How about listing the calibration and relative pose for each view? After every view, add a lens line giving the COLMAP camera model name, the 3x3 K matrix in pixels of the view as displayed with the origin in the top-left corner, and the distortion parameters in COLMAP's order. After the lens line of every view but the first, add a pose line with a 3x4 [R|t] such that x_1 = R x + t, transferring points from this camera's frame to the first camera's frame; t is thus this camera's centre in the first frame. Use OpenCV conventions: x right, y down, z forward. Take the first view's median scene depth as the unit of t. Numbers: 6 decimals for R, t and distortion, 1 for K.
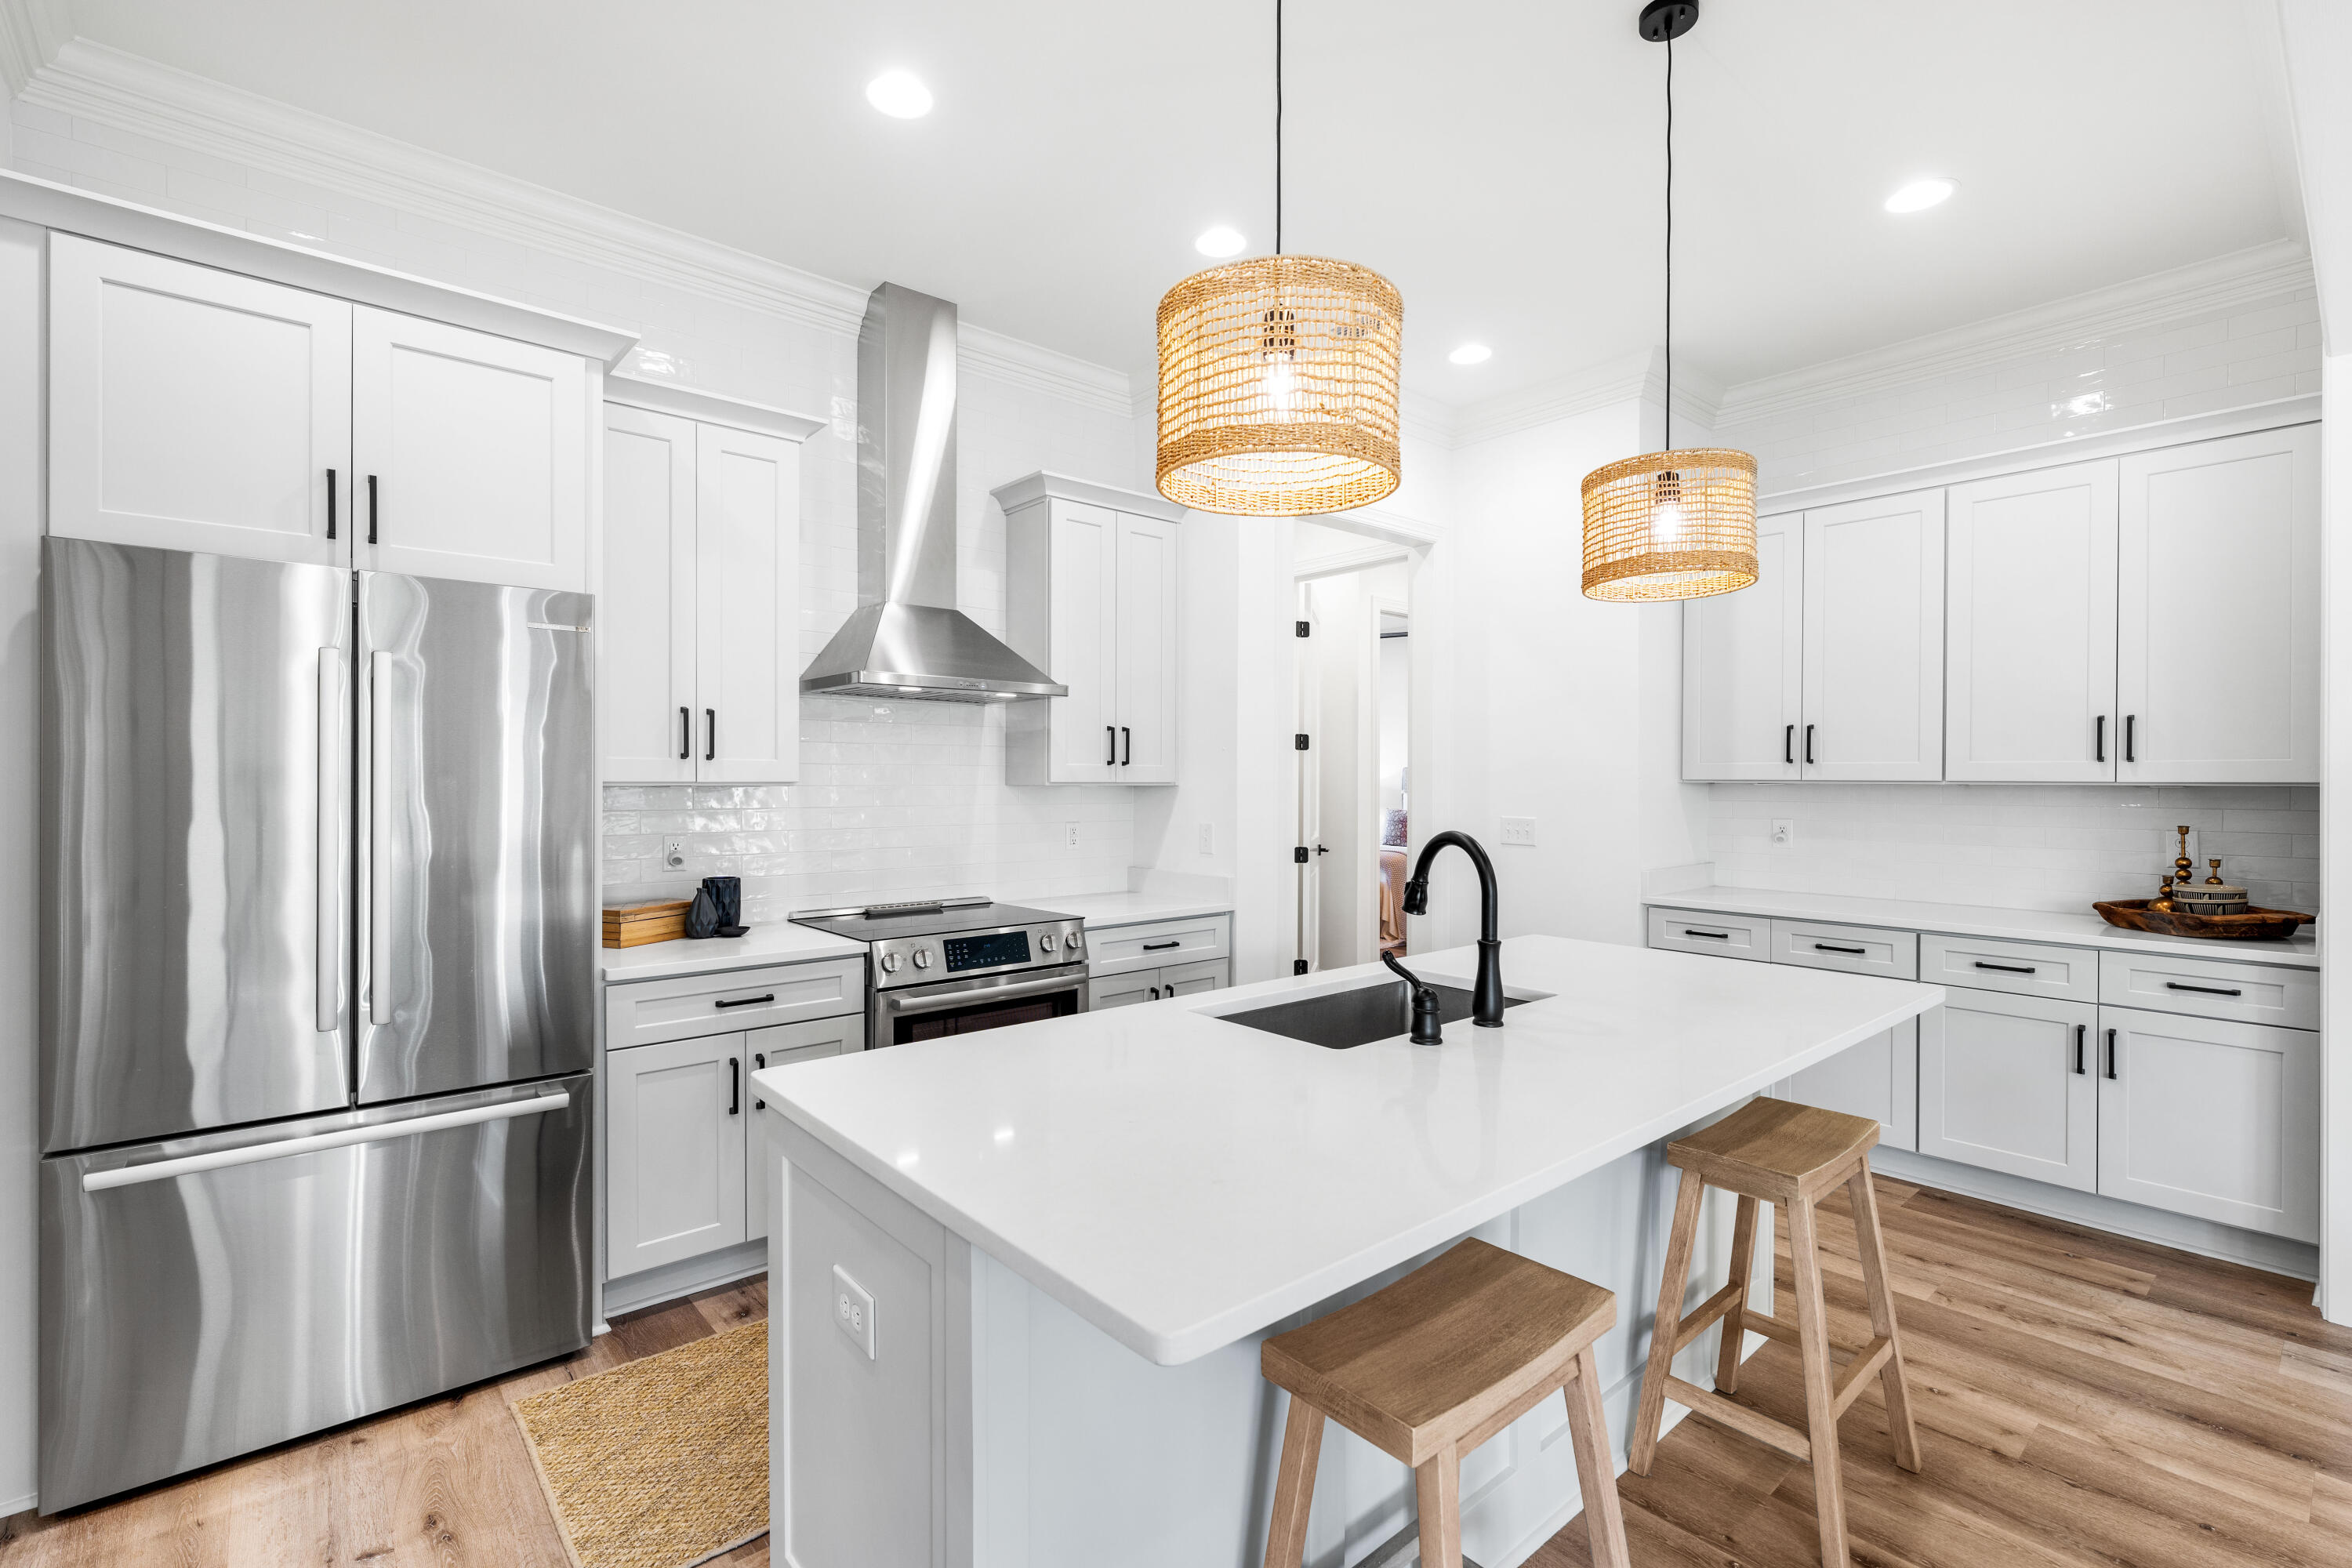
lens RADIAL K [[1061.4, 0, 1184.9], [0, 1061.4, 781.8], [0, 0, 1]] dist [-0.000686, -0.000044]
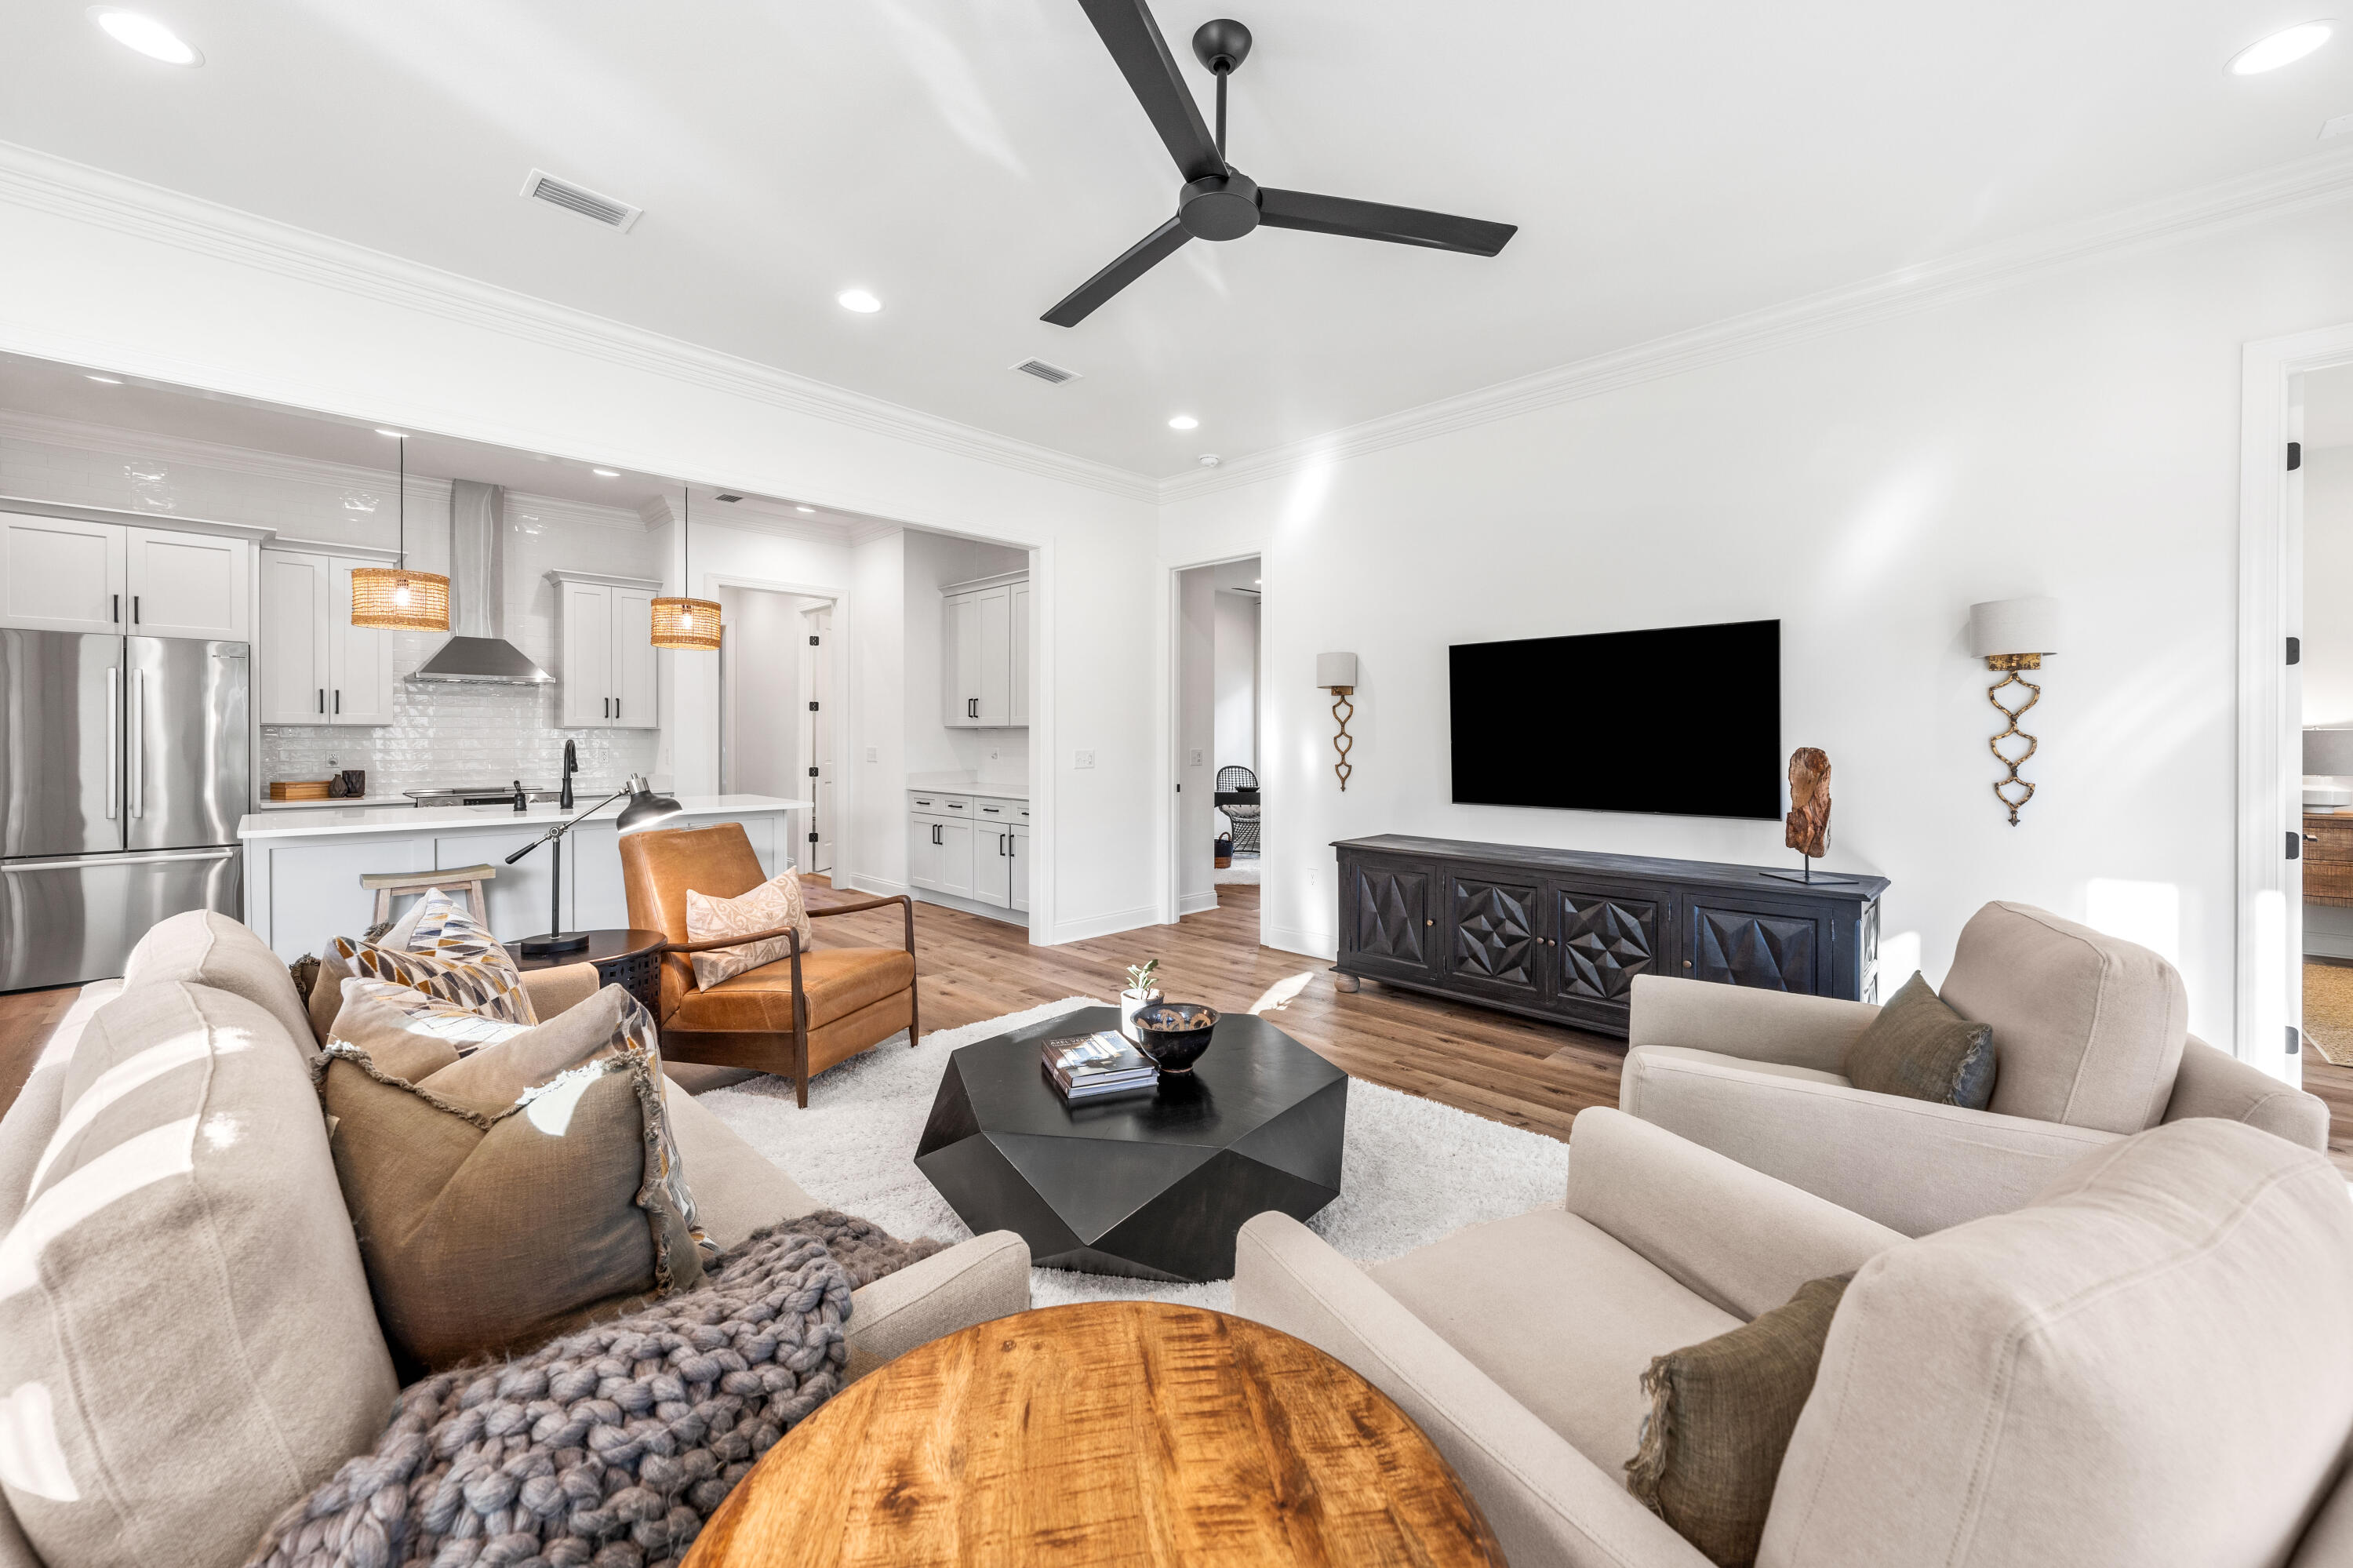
lens RADIAL K [[898.3, 0, 1160.7], [0, 898.3, 742.1], [0, 0, 1]] dist [0.000001, 0.000075]
pose [[0.995930, 0.000120, 0.090133, 1.021247], [-0.000389, 0.999996, 0.002974, 0.030439], [-0.090132, -0.002997, 0.995925, -0.931698]]
